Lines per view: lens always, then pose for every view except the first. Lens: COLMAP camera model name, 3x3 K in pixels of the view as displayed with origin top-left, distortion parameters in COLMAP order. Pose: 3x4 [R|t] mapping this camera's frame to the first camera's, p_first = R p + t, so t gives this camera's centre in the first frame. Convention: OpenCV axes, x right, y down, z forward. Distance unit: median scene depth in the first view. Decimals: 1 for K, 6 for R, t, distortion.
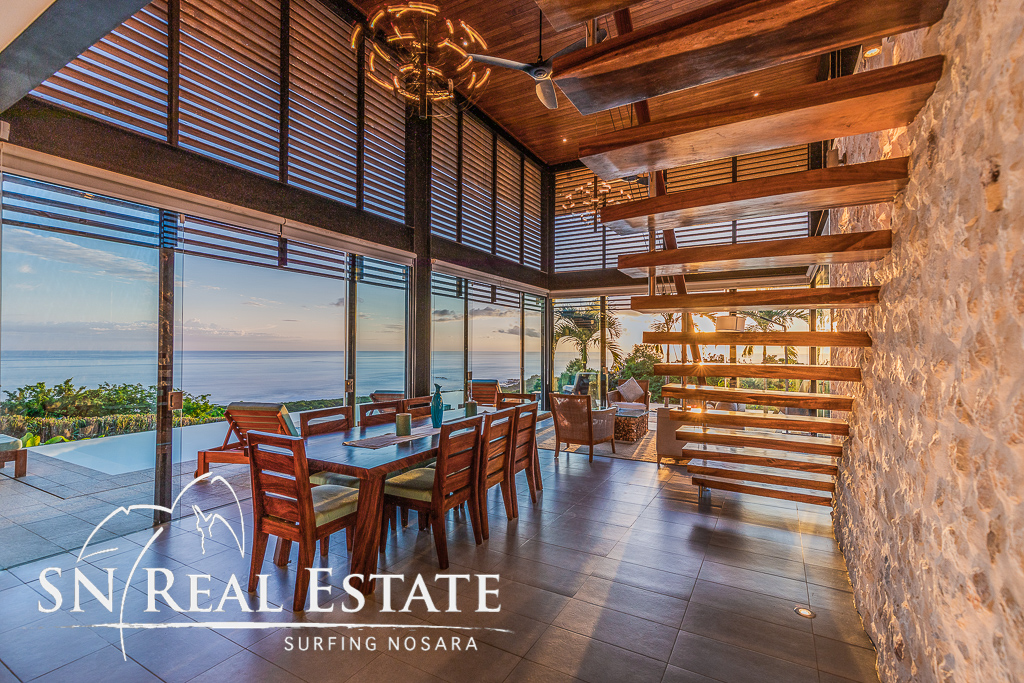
lens RADIAL K [[500.3, 0, 512.0], [0, 500.3, 341.5], [0, 0, 1]] dist [0.048322, 0.000245]
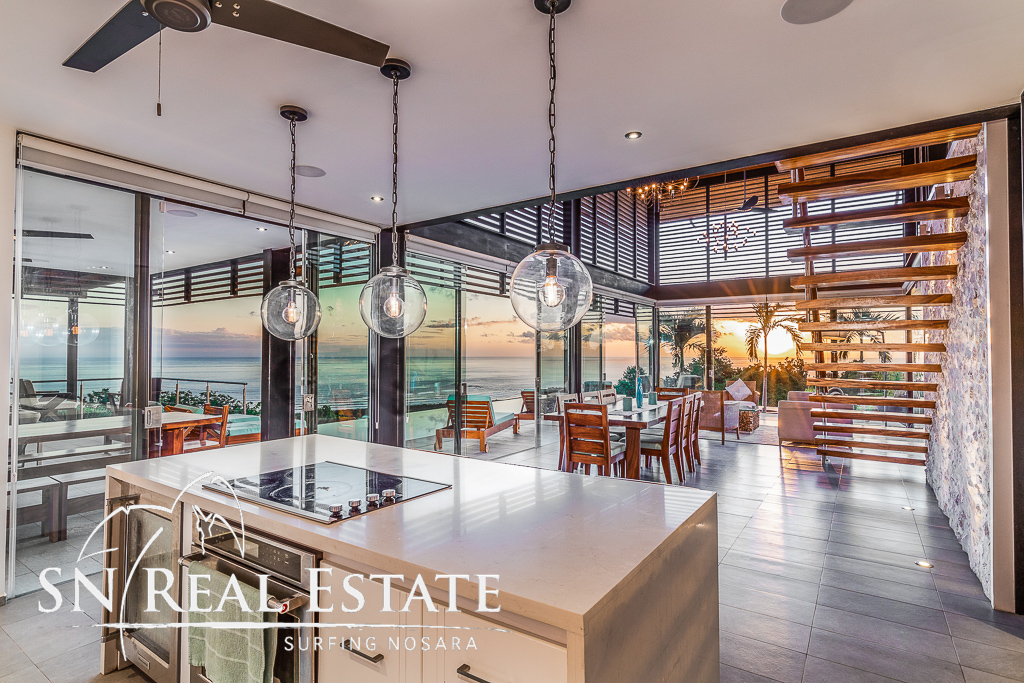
lens RADIAL K [[556.8, 0, 512.0], [0, 556.8, 341.5], [0, 0, 1]] dist [0.031511, -0.000250]
pose [[0.997027, -0.005534, -0.076848, -0.257072], [0.004944, 0.999957, -0.007864, -0.006835], [0.076888, 0.007460, 0.997012, -0.425687]]
